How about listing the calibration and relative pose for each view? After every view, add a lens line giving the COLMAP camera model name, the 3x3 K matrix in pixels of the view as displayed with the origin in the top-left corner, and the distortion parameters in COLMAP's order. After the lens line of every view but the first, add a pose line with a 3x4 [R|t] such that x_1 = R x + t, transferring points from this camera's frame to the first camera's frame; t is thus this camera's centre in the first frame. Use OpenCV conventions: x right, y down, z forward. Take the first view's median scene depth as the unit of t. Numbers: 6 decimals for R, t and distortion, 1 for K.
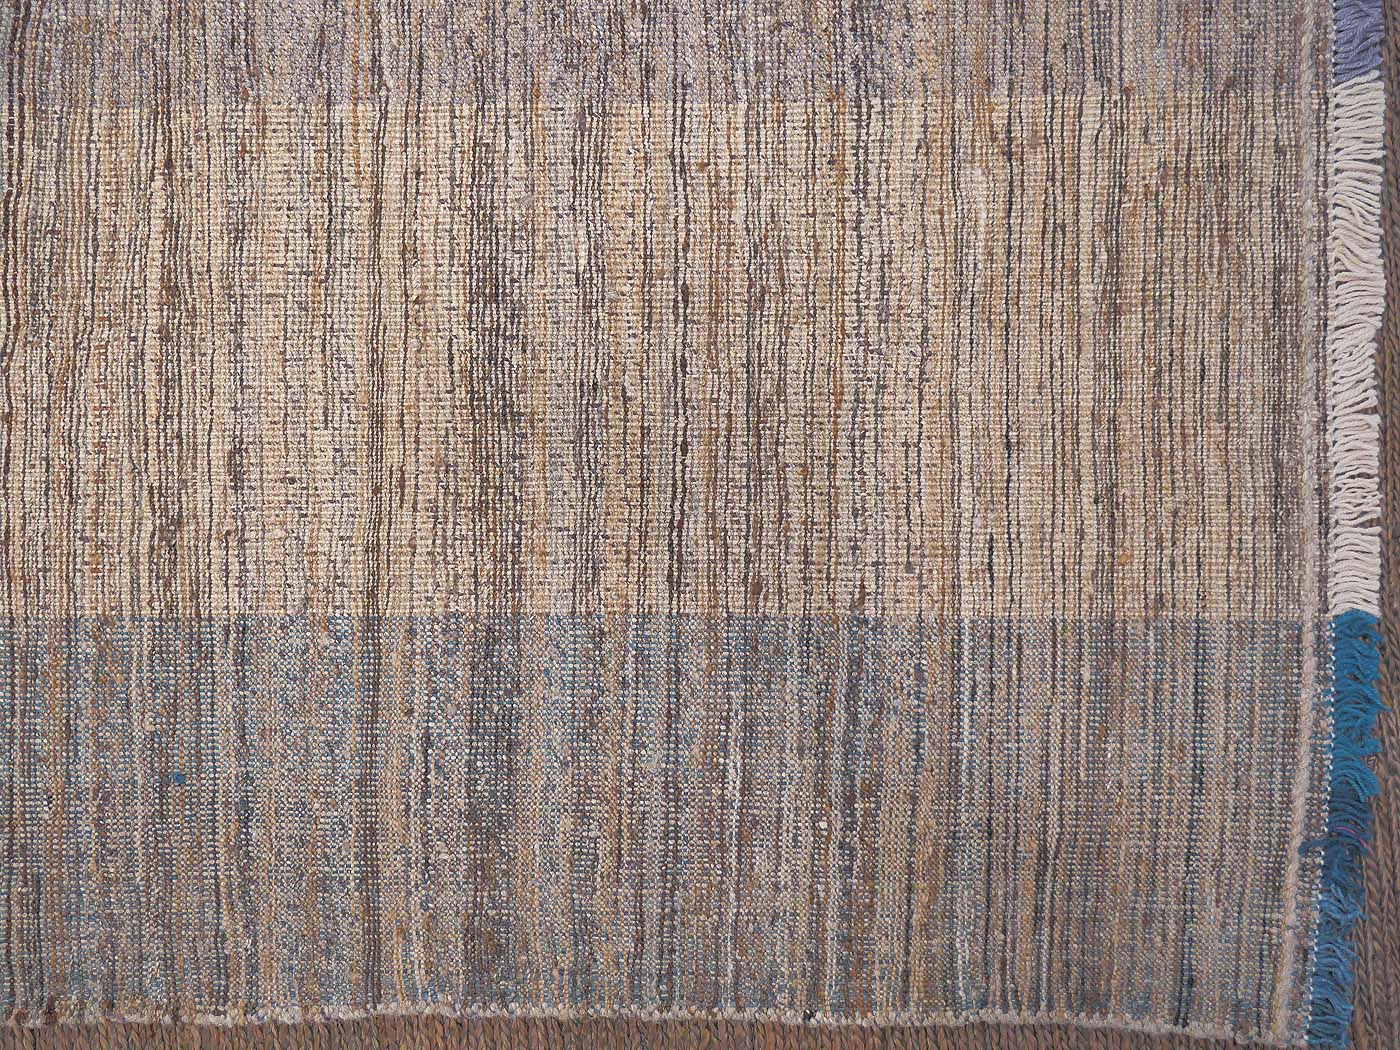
lens RADIAL K [[1640.4, 0, 699.4], [0, 1640.4, 522.9], [0, 0, 1]] dist [0.018426, 0.000000]
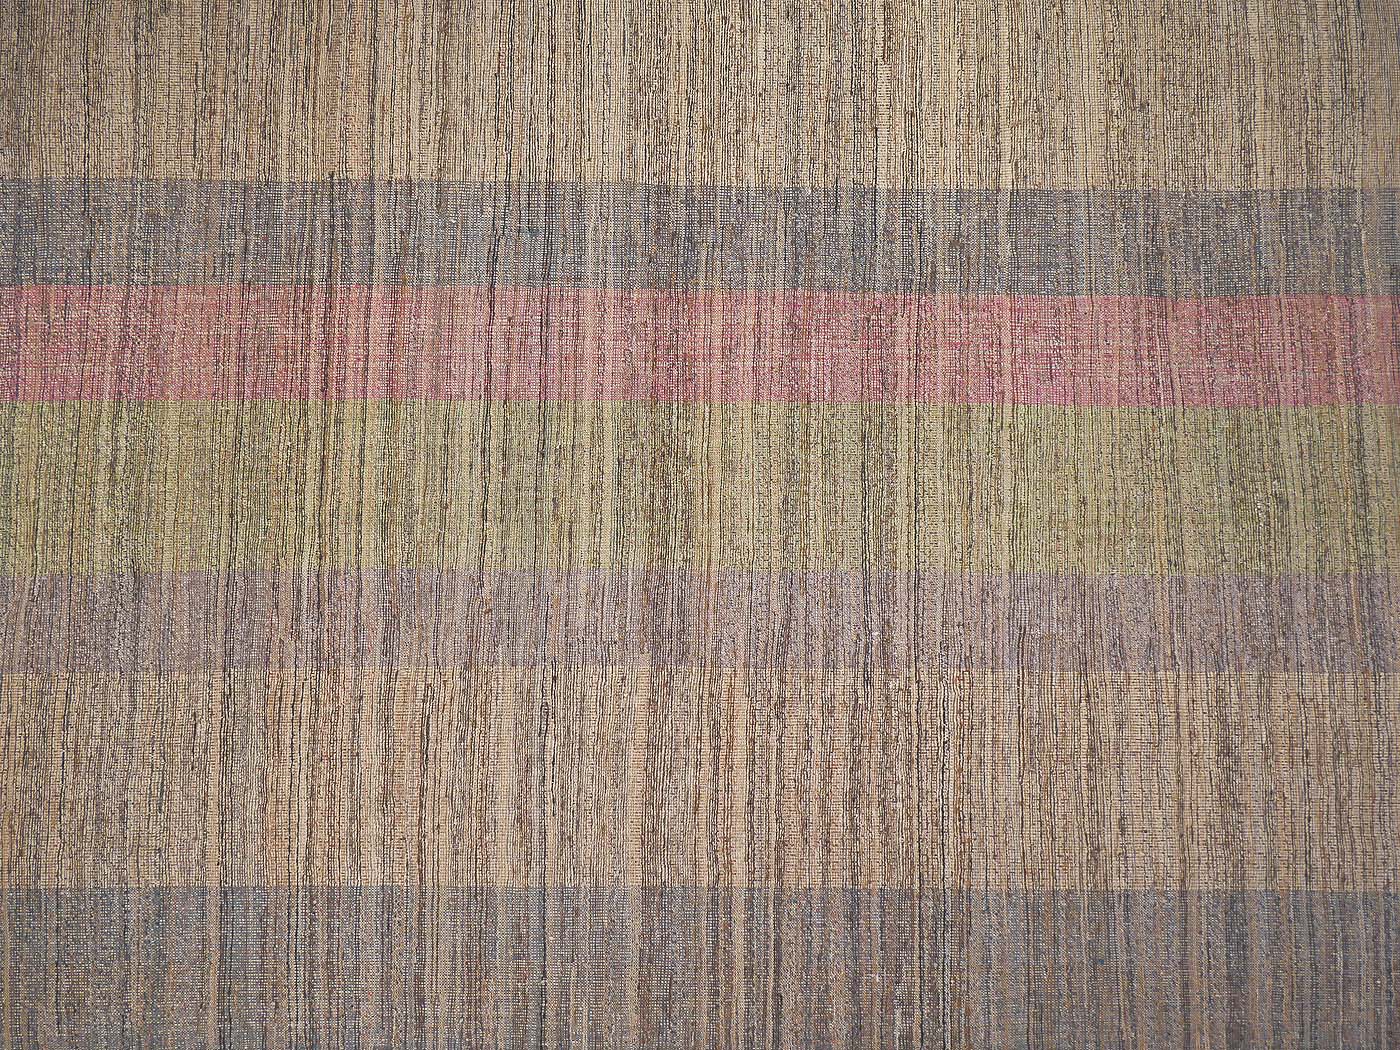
lens RADIAL K [[2049.0, 0, 697.6], [0, 2049.0, 531.3], [0, 0, 1]] dist [0.005950, 0.000000]
pose [[0.998058, 0.017994, 0.059628, -1.068289], [-0.007150, 0.984131, -0.177299, 0.075718], [-0.061872, 0.176528, 0.982349, -1.907594]]
